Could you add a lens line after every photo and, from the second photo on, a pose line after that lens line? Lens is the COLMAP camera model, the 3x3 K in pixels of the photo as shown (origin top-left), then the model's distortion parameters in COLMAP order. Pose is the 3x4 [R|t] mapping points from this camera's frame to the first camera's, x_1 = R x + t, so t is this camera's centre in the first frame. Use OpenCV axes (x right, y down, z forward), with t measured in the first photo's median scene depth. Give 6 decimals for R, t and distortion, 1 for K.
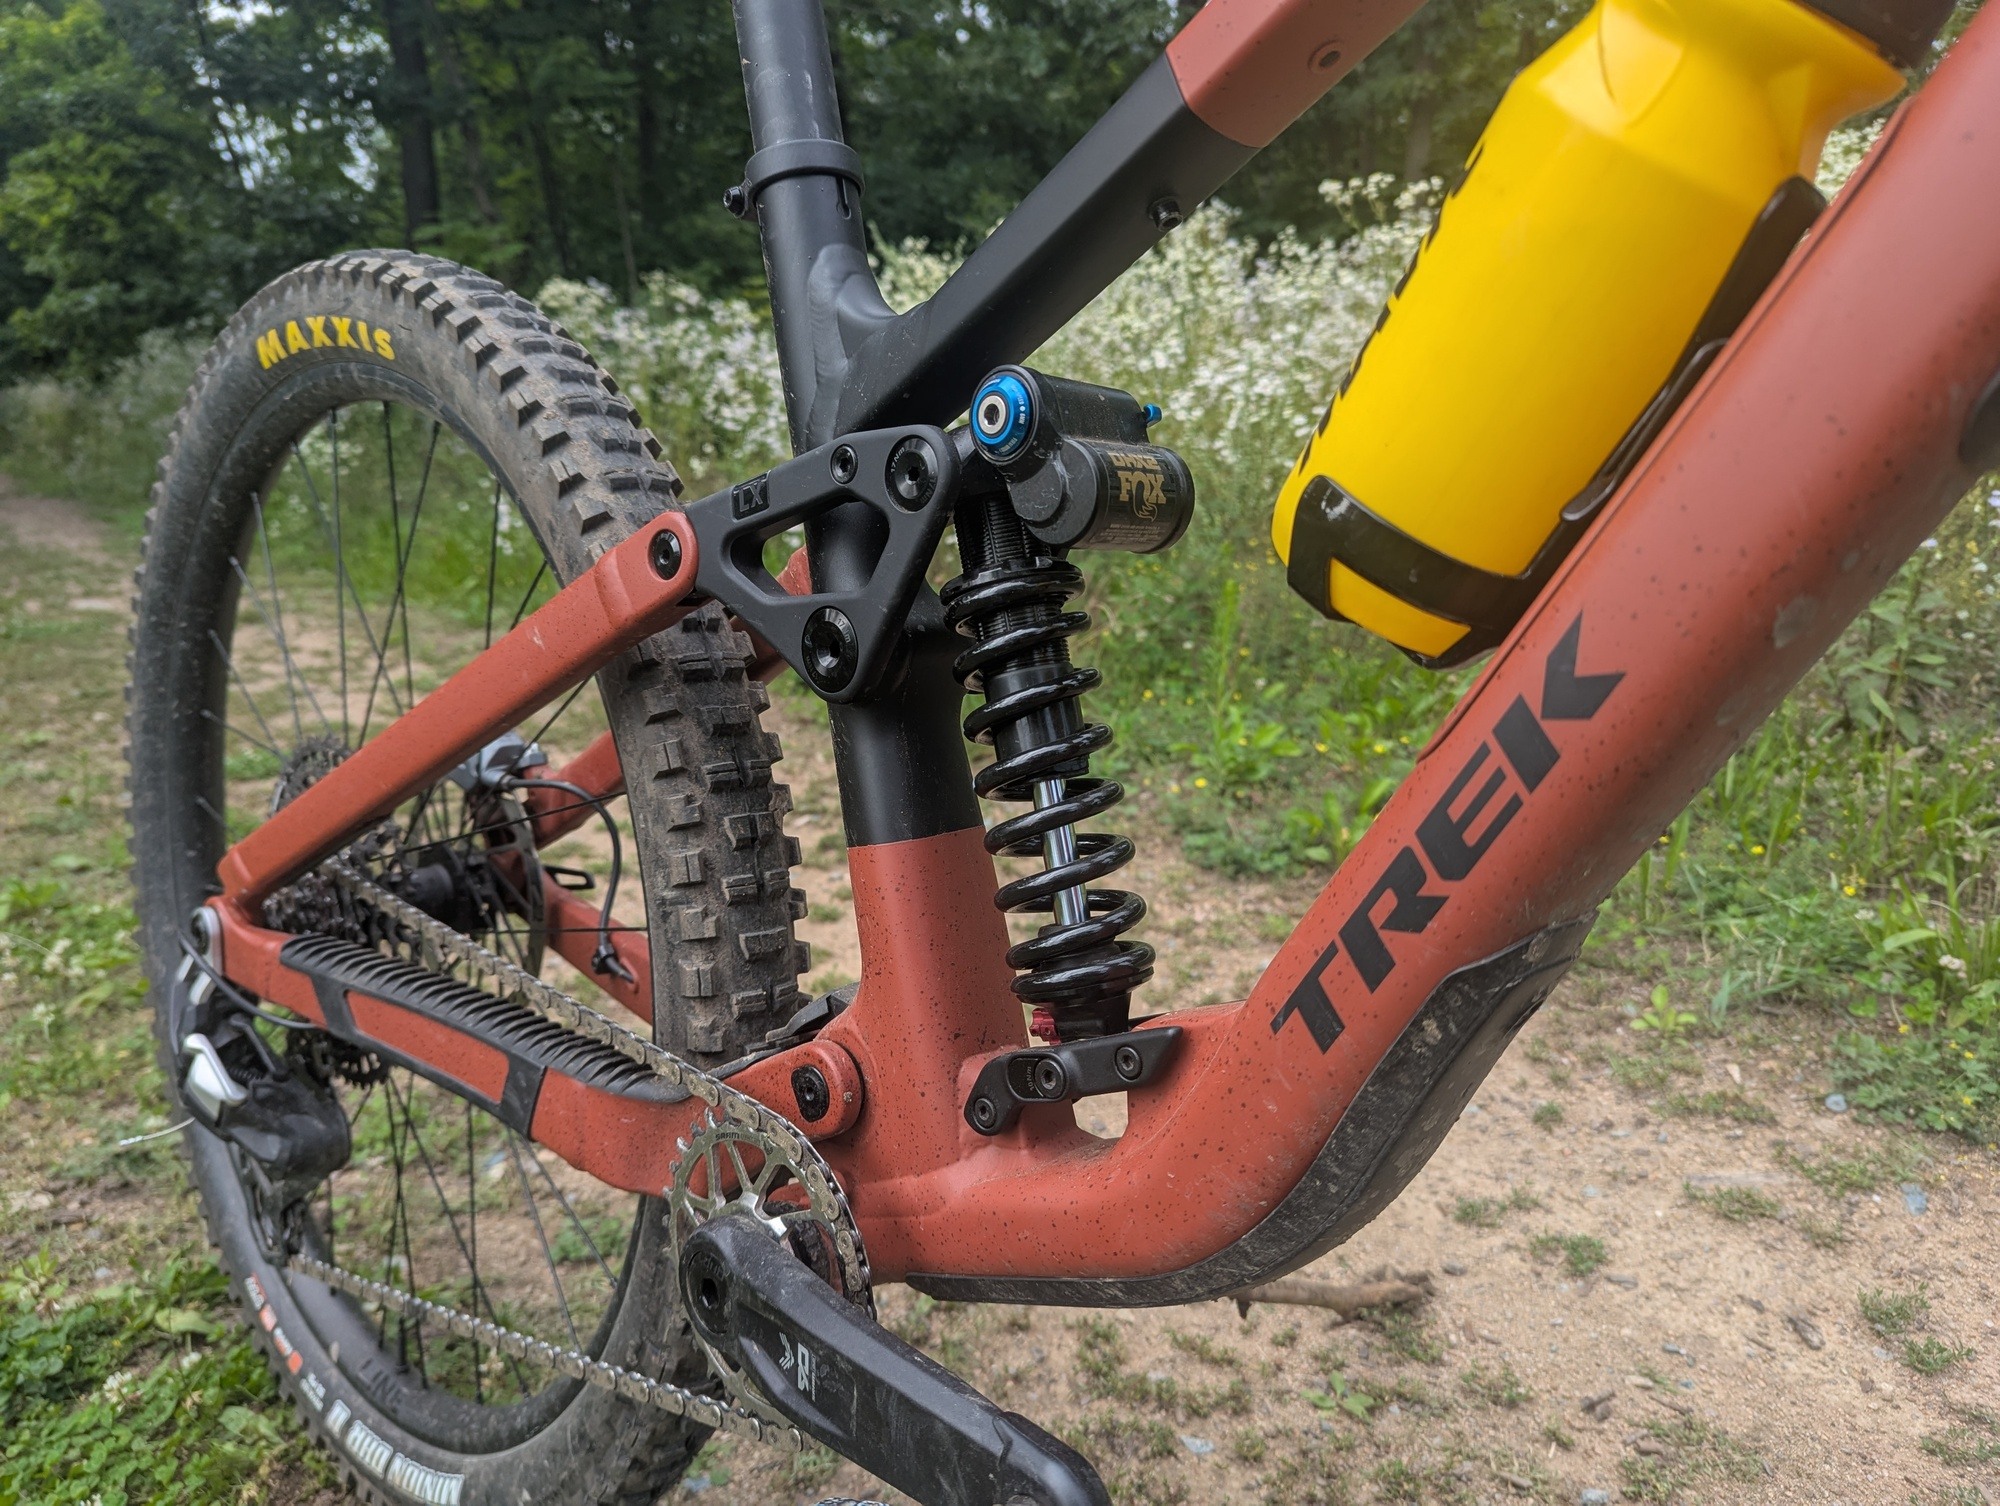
lens RADIAL K [[1430.2, 0, 1004.4], [0, 1430.2, 731.8], [0, 0, 1]] dist [0.031505, -0.036940]
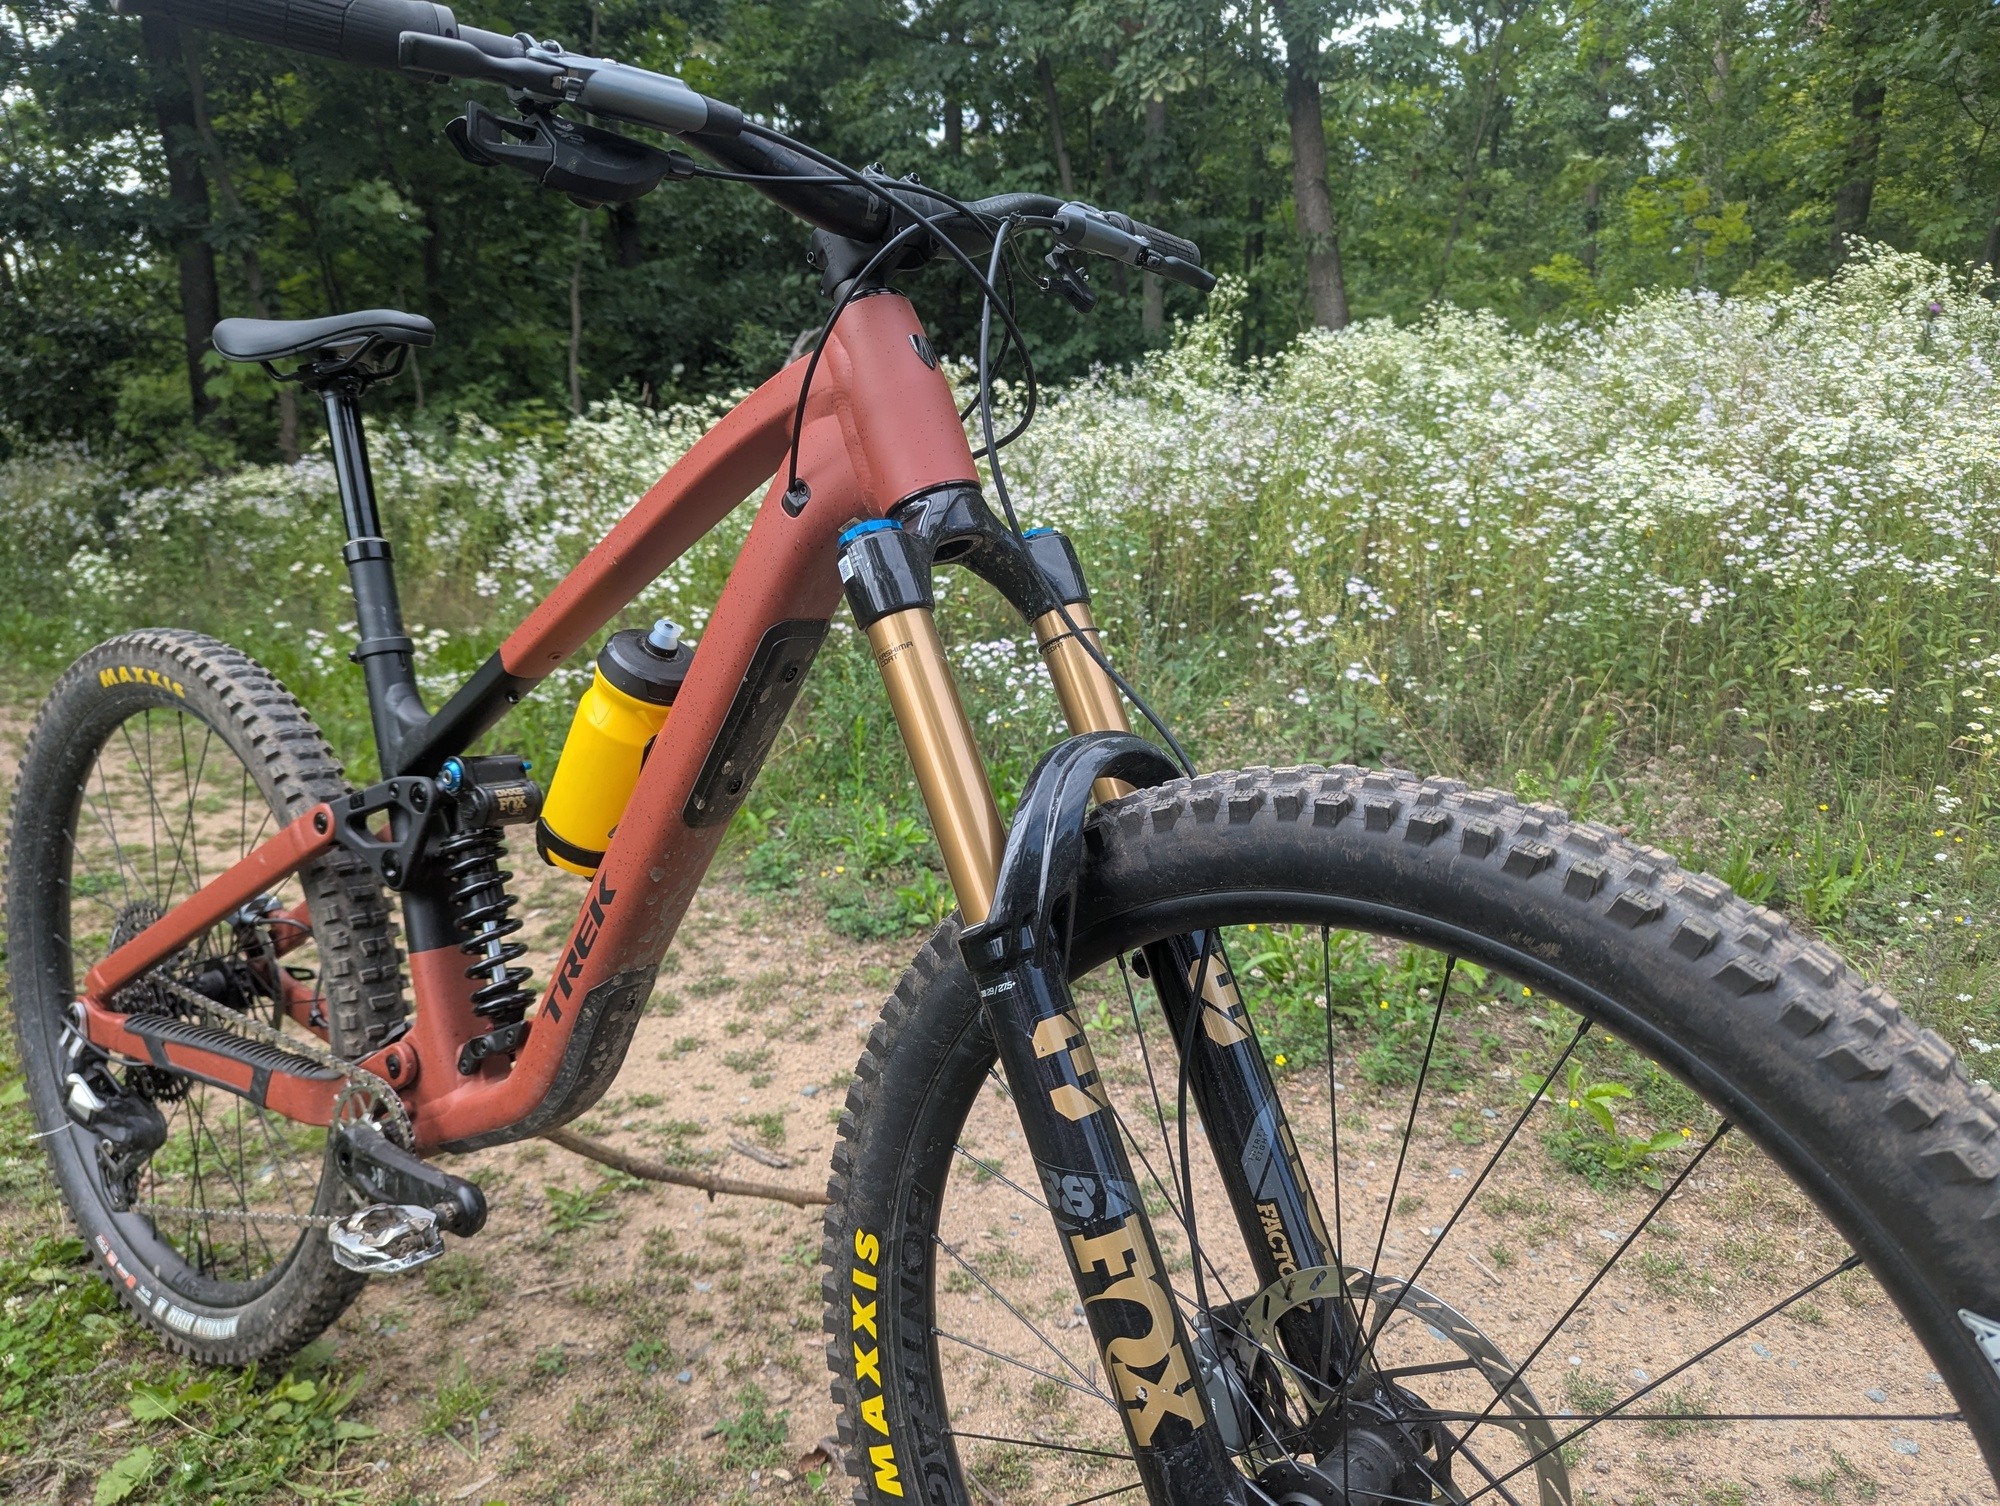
lens RADIAL K [[1433.8, 0, 1035.8], [0, 1433.8, 732.6], [0, 0, 1]] dist [0.035013, -0.039106]
pose [[0.990455, -0.035732, 0.133122, 0.388521], [0.040896, 0.998505, -0.036261, -0.096807], [-0.131627, 0.041359, 0.990436, -0.928568]]
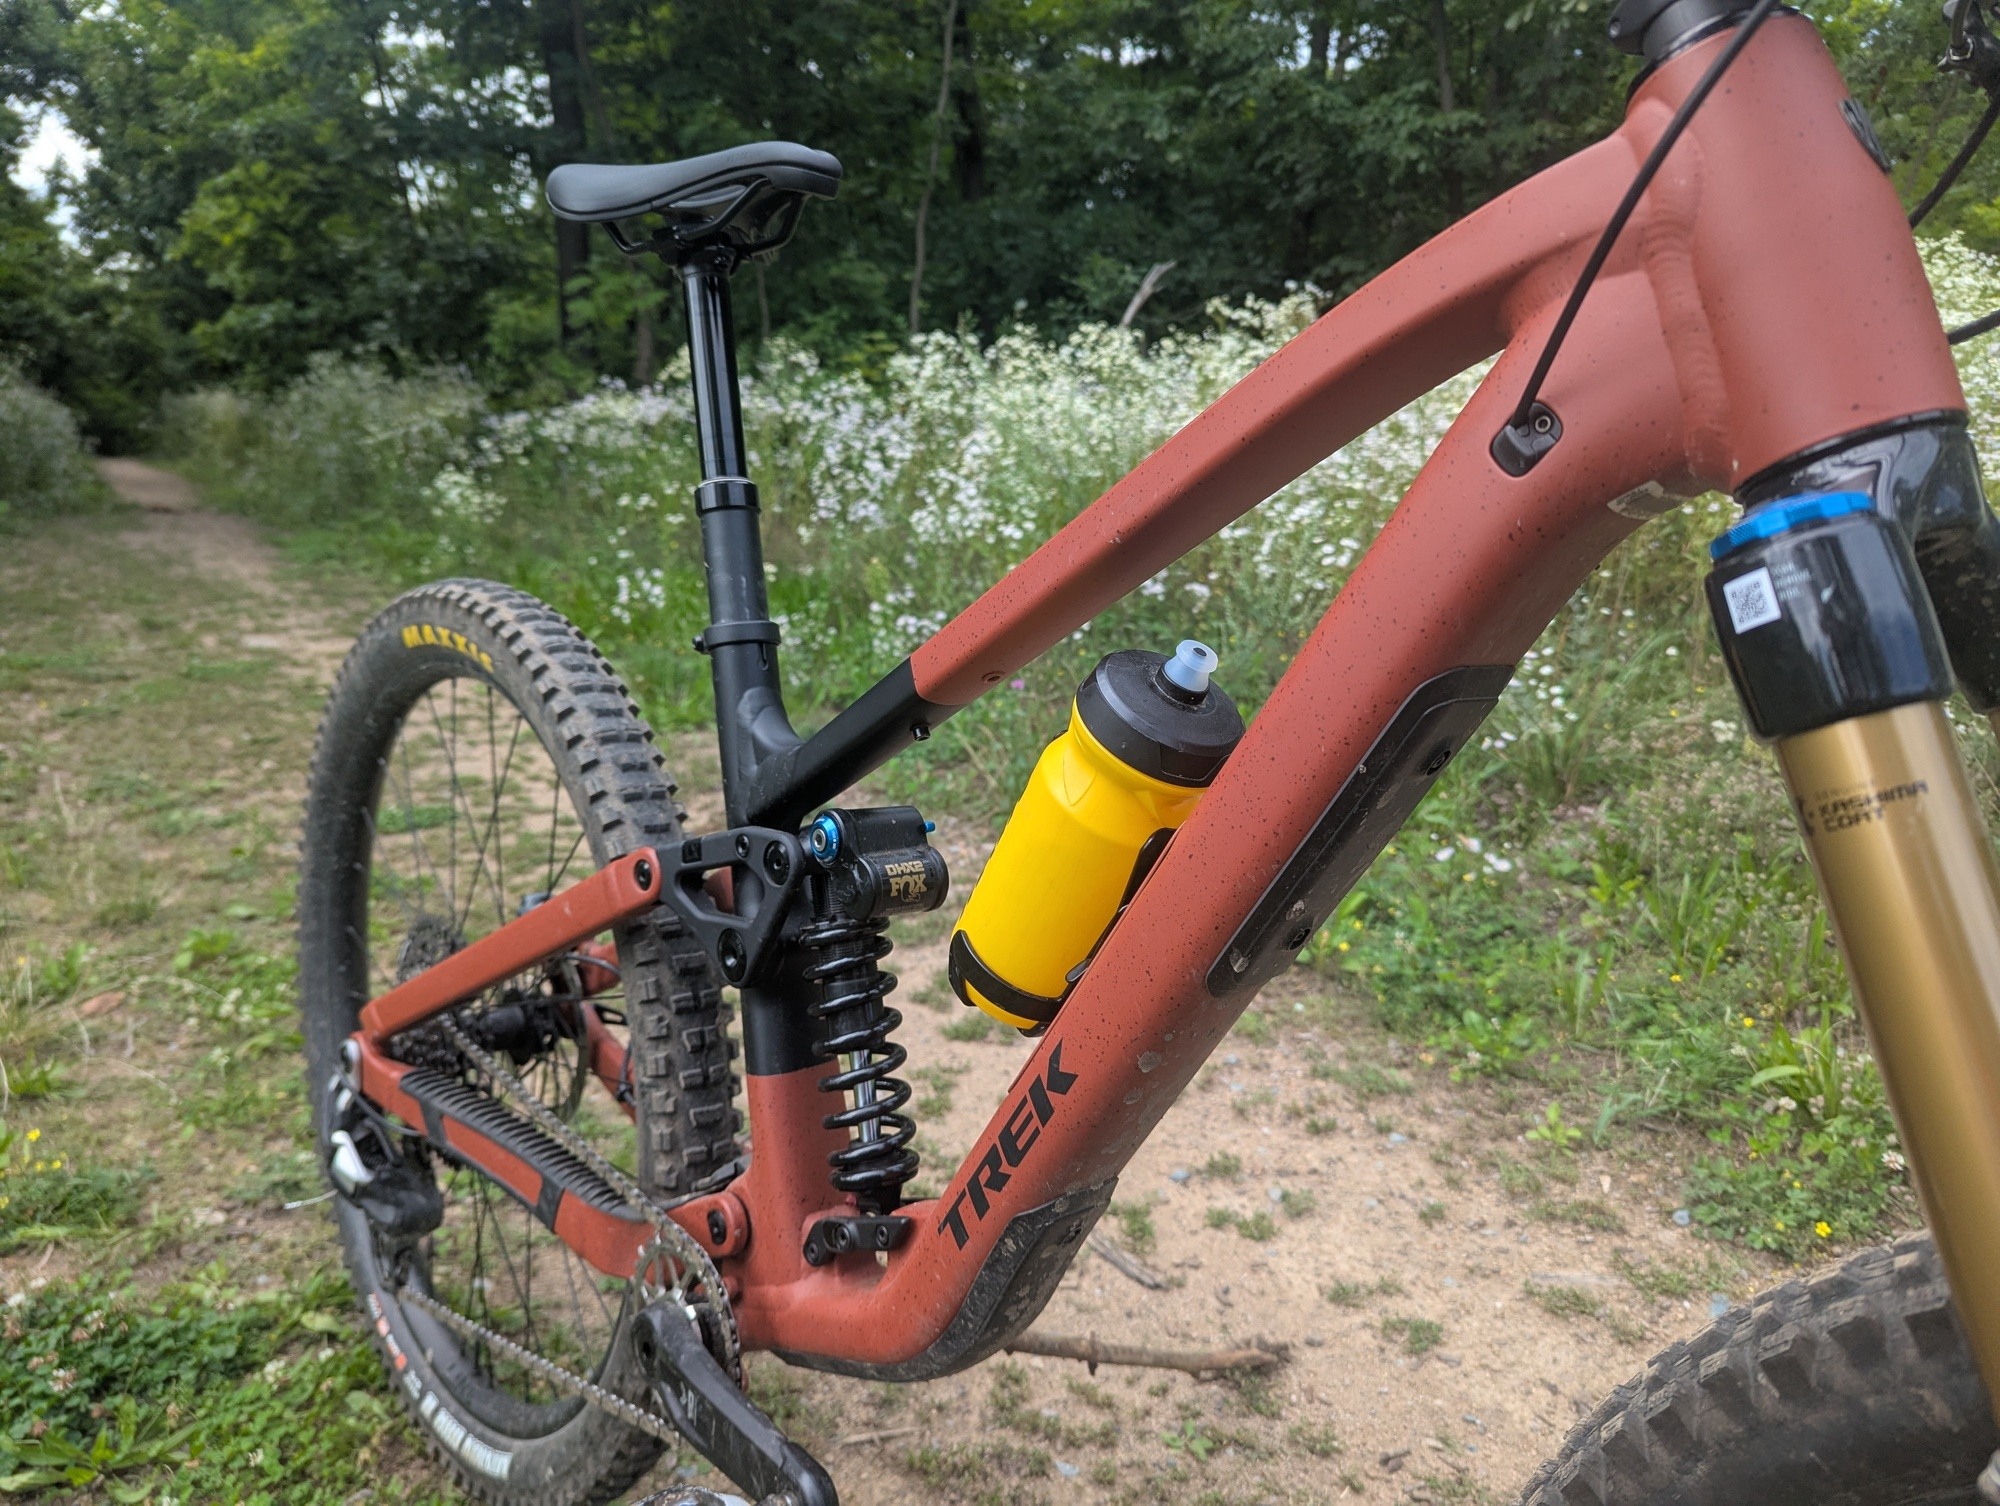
lens RADIAL K [[1433.8, 0, 1035.8], [0, 1433.8, 732.6], [0, 0, 1]] dist [0.035013, -0.039106]
pose [[0.997122, 0.036783, -0.066298, 0.203211], [-0.037022, 0.999312, -0.002379, -0.204214], [0.066165, 0.004826, 0.997797, -0.379165]]
